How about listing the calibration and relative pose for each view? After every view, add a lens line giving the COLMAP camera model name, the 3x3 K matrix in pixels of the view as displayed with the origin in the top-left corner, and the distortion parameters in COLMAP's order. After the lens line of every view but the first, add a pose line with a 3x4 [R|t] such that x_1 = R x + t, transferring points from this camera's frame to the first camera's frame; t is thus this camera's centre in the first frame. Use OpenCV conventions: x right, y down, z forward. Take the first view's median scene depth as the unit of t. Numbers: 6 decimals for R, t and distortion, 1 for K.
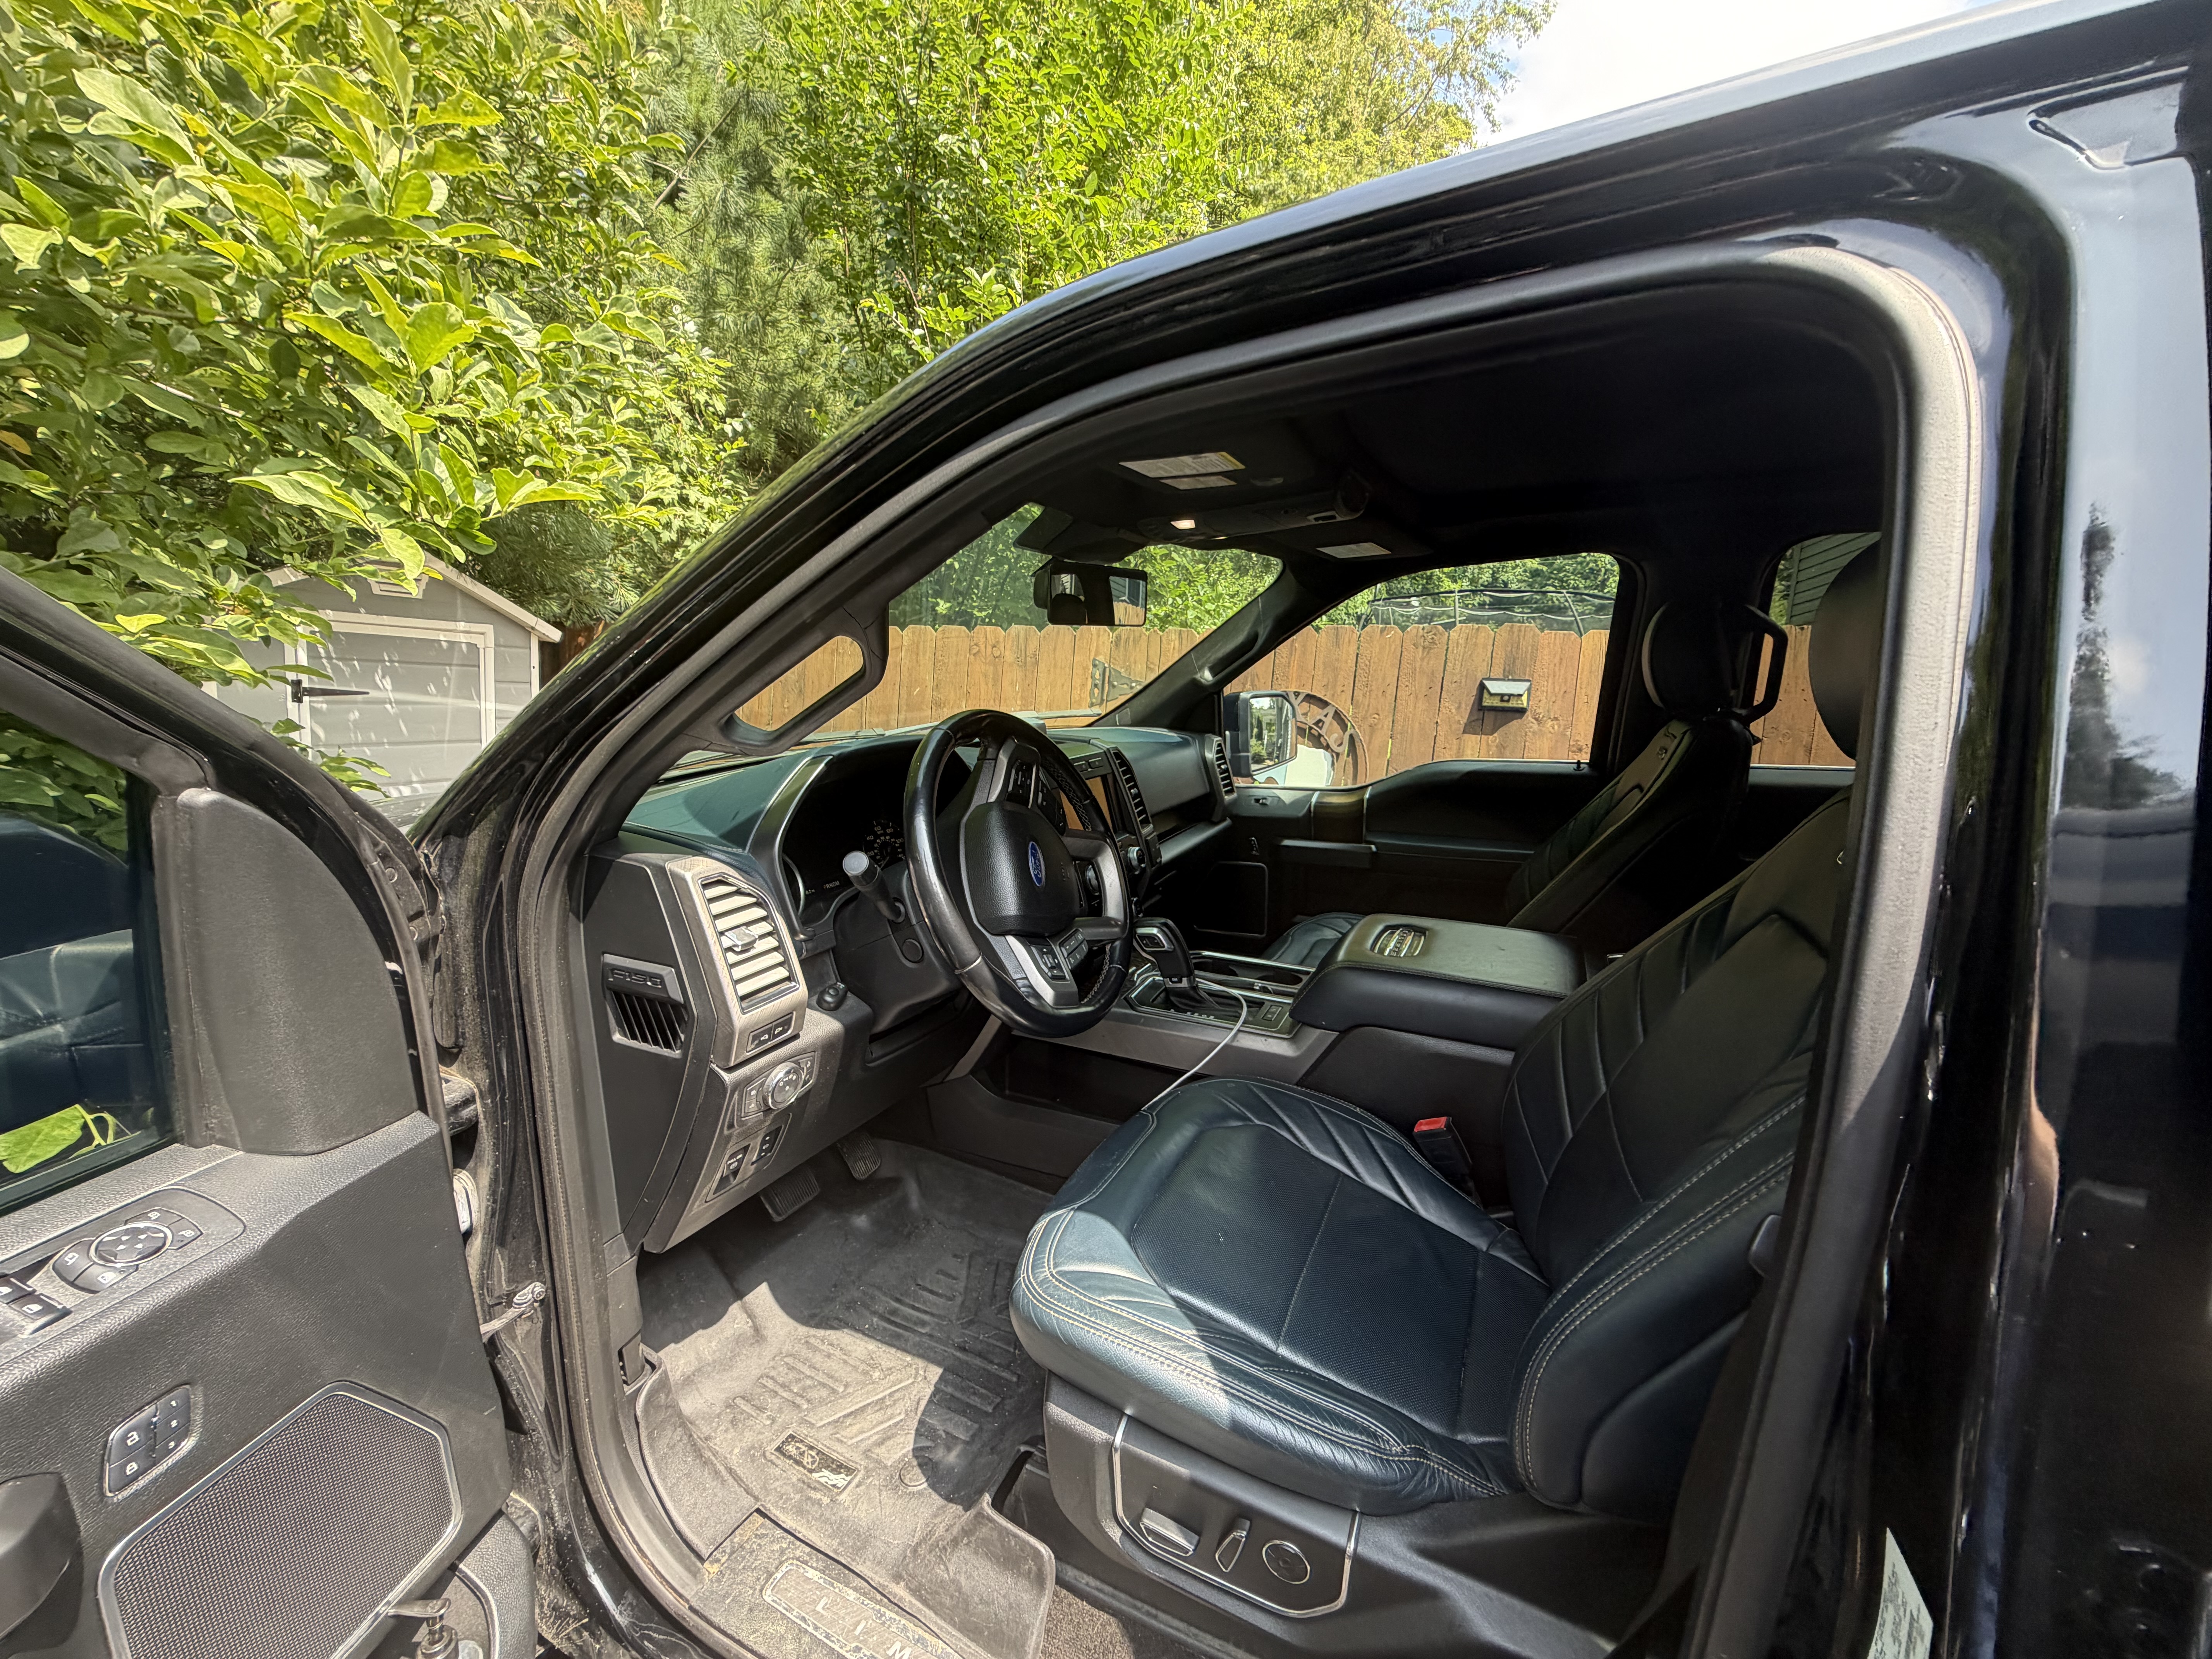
lens RADIAL K [[878.8, 0, 1099.1], [0, 878.8, 829.5], [0, 0, 1]] dist [0.000043, 0.000149]
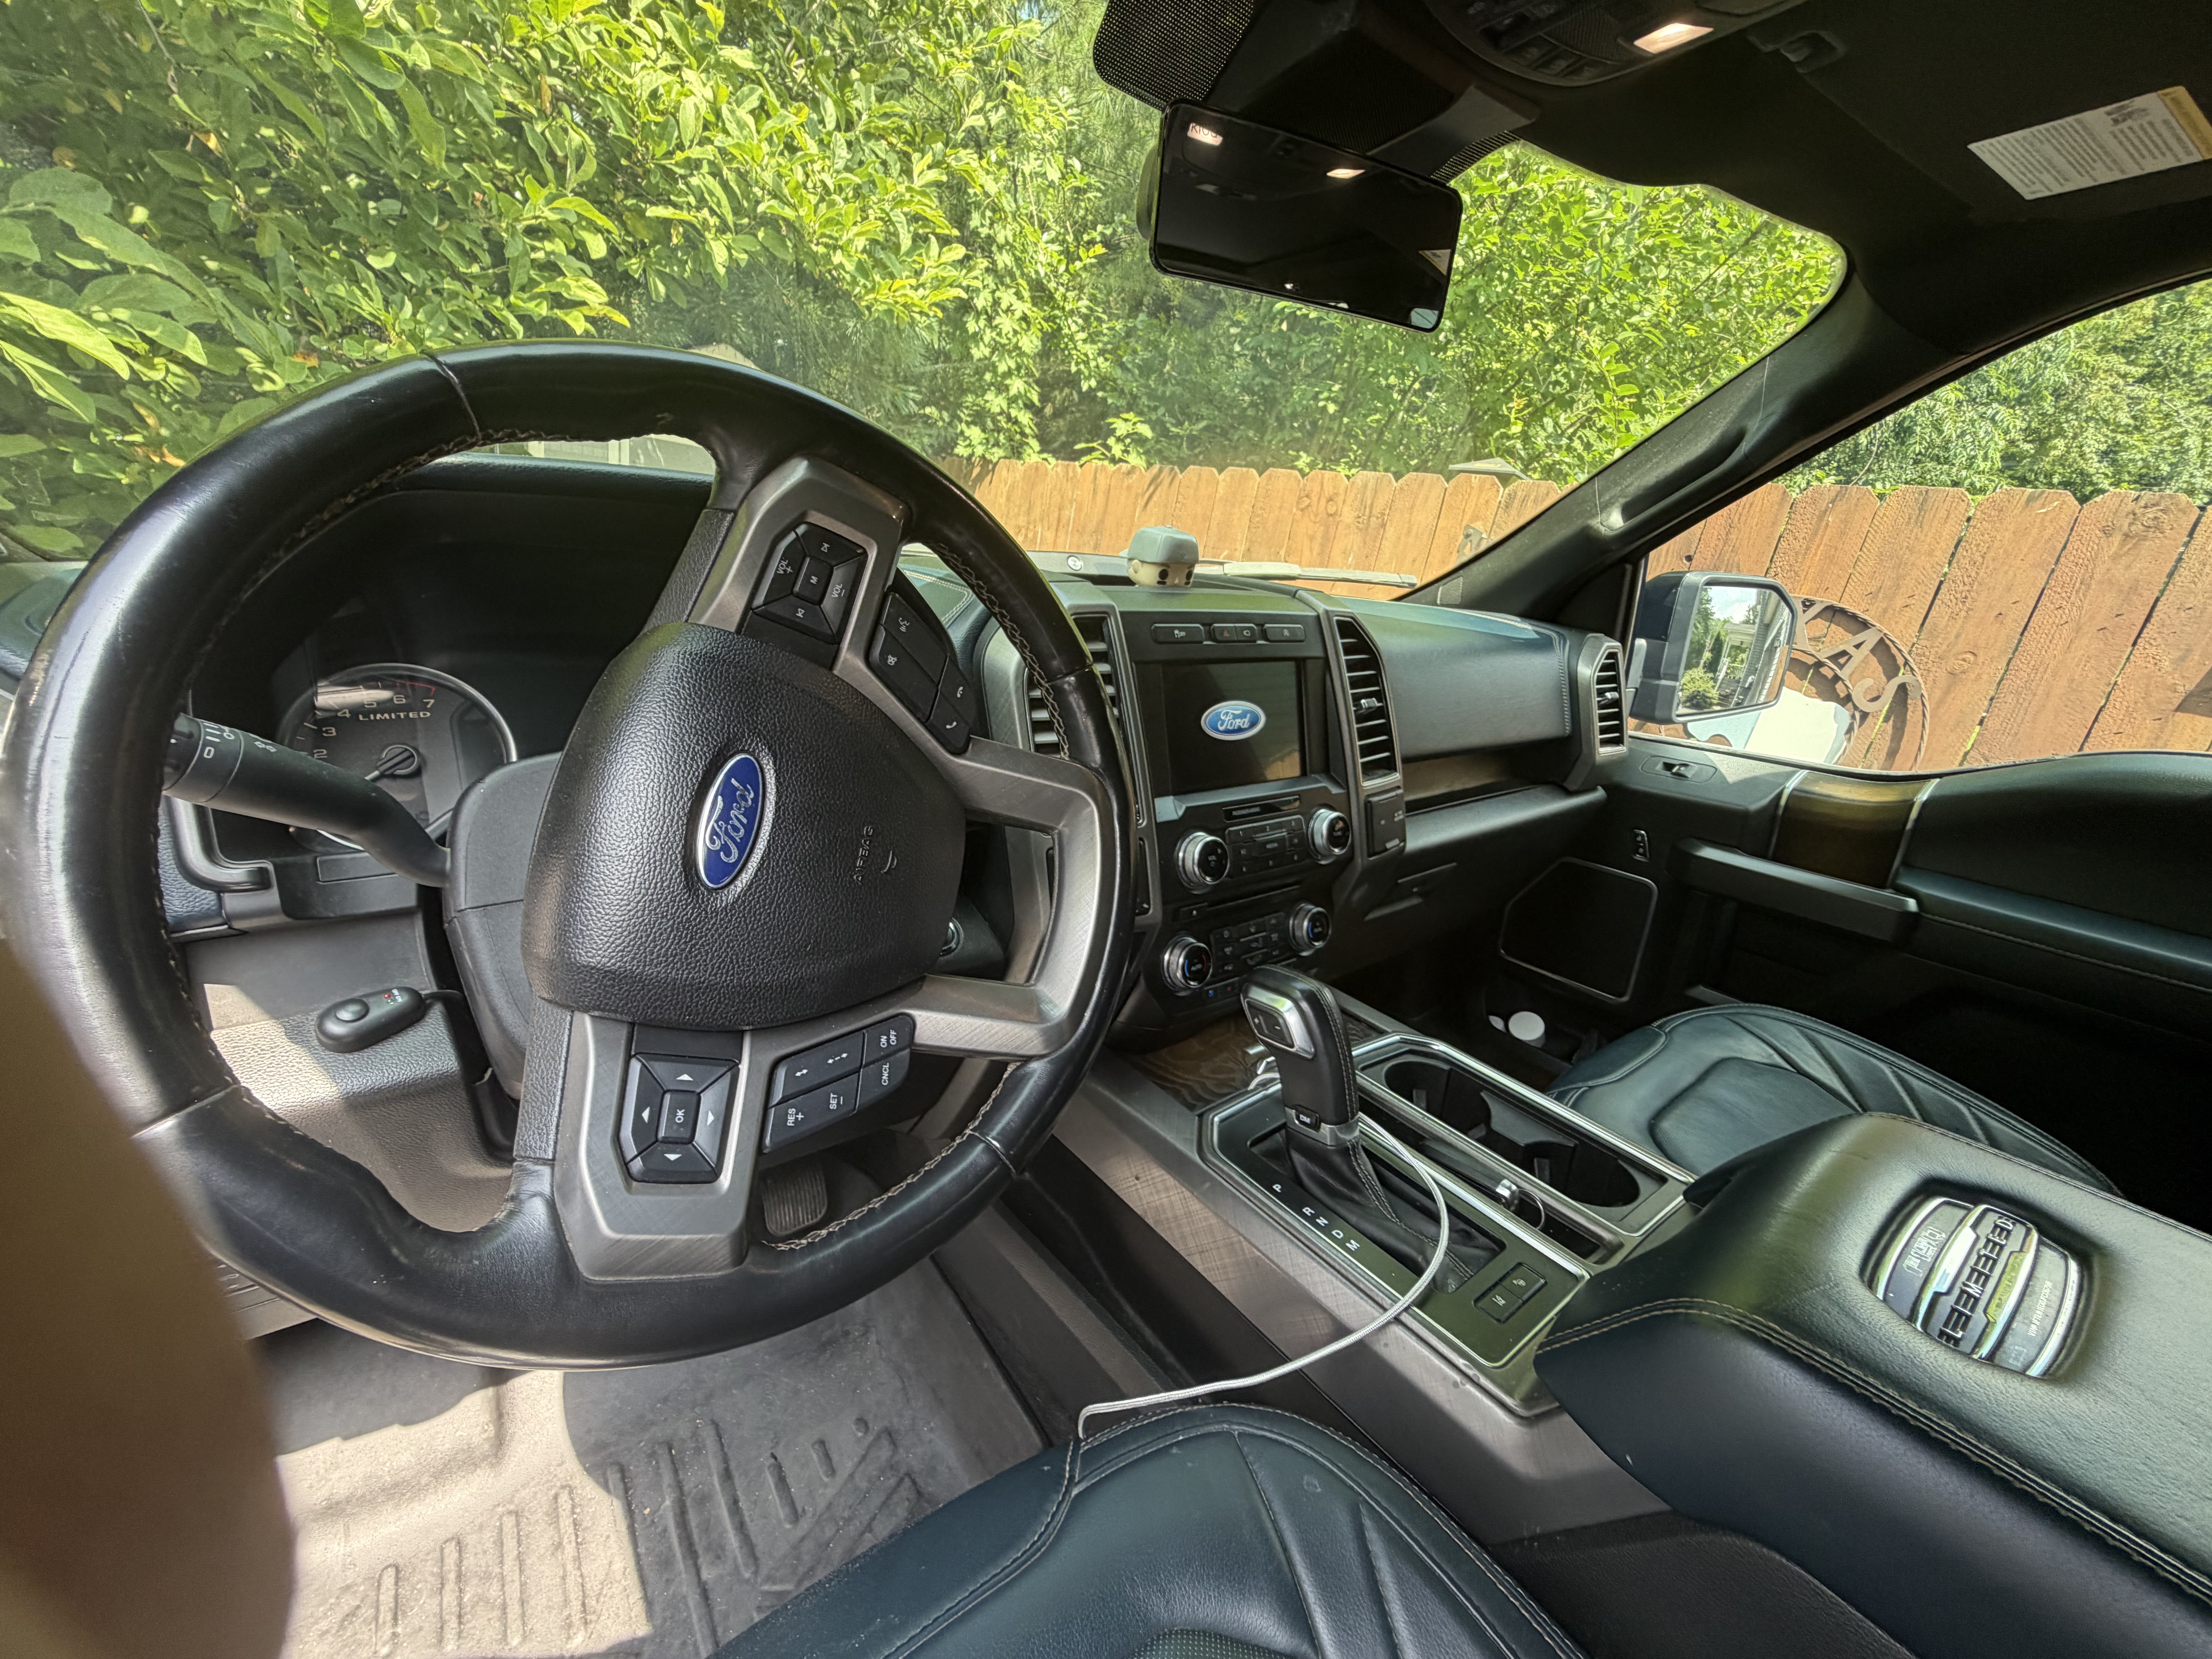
lens RADIAL K [[878.8, 0, 1099.1], [0, 878.8, 829.5], [0, 0, 1]] dist [0.000043, 0.000149]
pose [[0.894295, 0.204864, -0.397828, 0.182791], [-0.161868, 0.976943, 0.139213, -0.027673], [0.417175, -0.060101, 0.906837, 0.718013]]
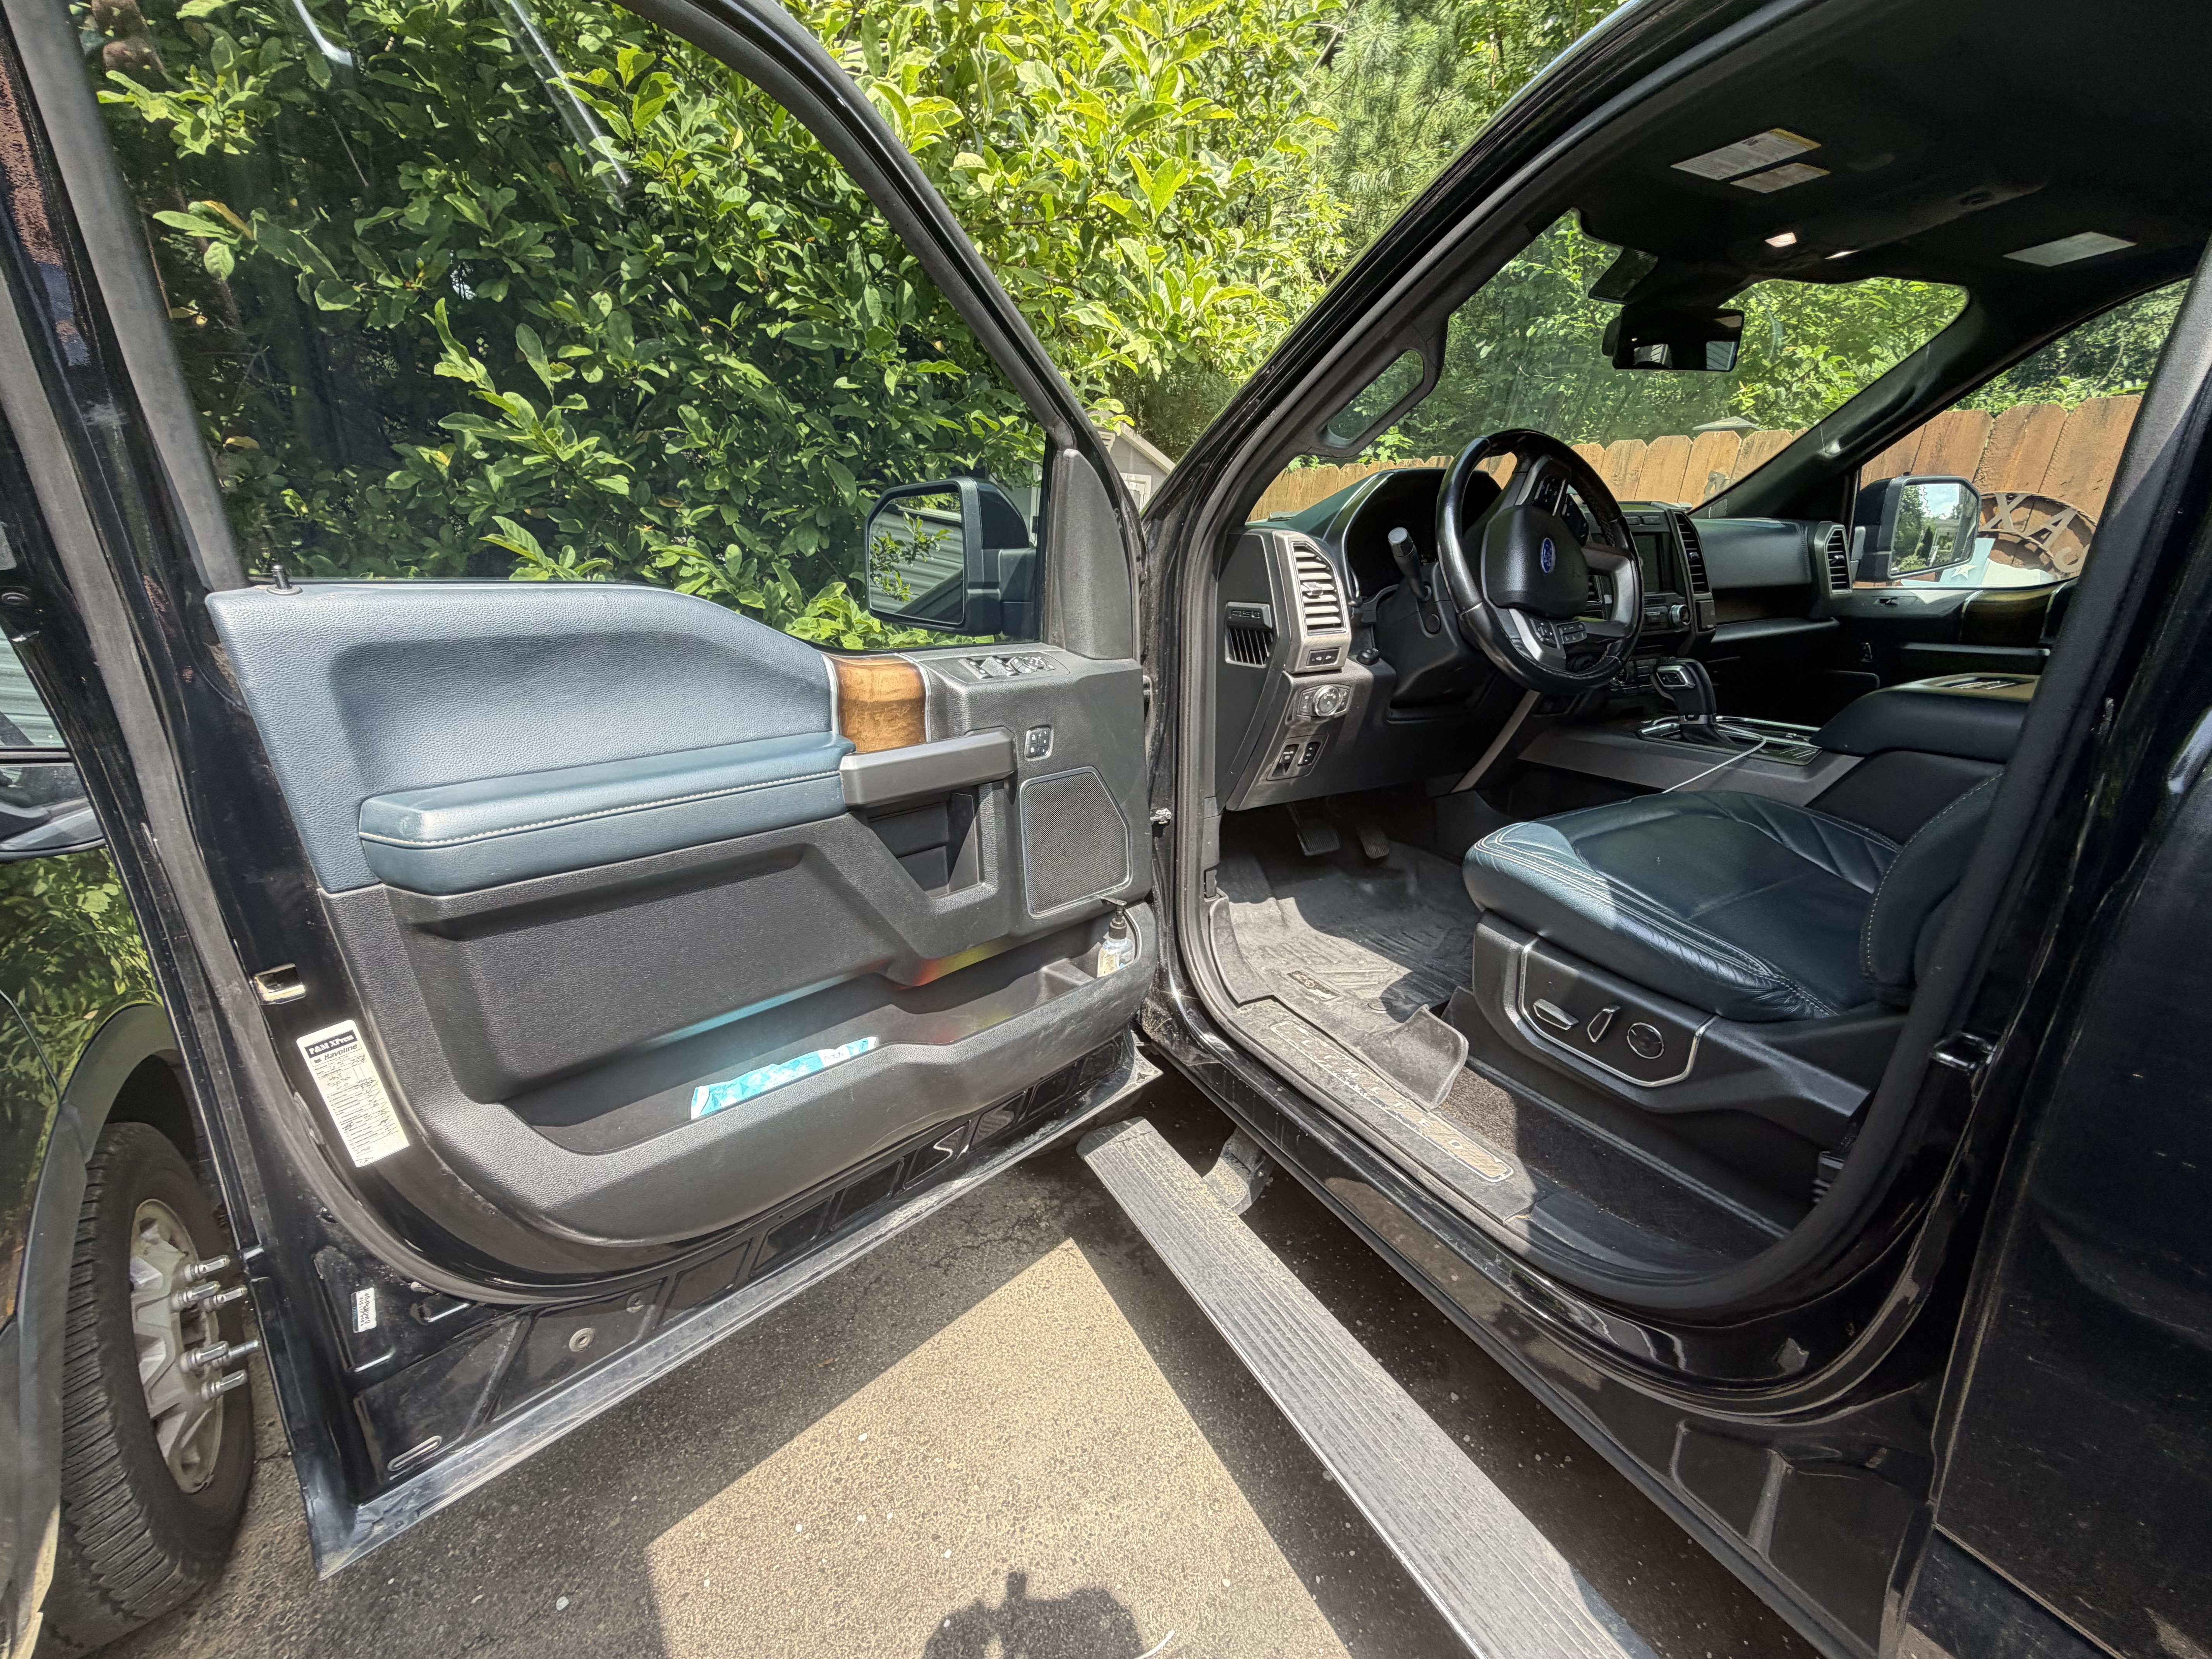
lens RADIAL K [[878.8, 0, 1099.1], [0, 878.8, 829.5], [0, 0, 1]] dist [0.000043, 0.000149]
pose [[0.809275, 0.162418, -0.564530, 0.166824], [-0.093226, 0.984348, 0.149559, 0.275679], [0.579985, -0.068406, 0.811750, -0.359669]]
